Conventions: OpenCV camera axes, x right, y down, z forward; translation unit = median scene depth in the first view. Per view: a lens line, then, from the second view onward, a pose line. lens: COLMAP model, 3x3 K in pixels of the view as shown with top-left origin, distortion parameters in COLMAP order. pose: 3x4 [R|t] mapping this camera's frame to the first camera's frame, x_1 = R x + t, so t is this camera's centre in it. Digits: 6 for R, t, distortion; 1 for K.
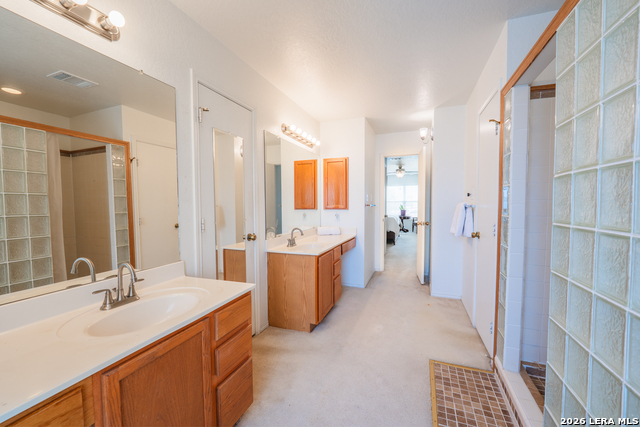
lens RADIAL K [[262.4, 0, 315.8], [0, 262.4, 213.9], [0, 0, 1]] dist [-0.009222, -0.000594]
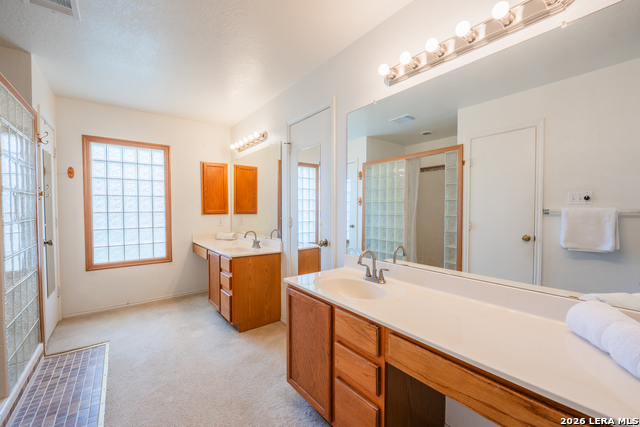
lens RADIAL K [[262.4, 0, 315.8], [0, 262.4, 213.9], [0, 0, 1]] dist [-0.009222, -0.000594]
pose [[-0.519514, 0.017427, -0.854284, 0.577944], [-0.025559, 0.999028, 0.035923, -0.047923], [0.854080, 0.040497, -0.518564, 1.460955]]
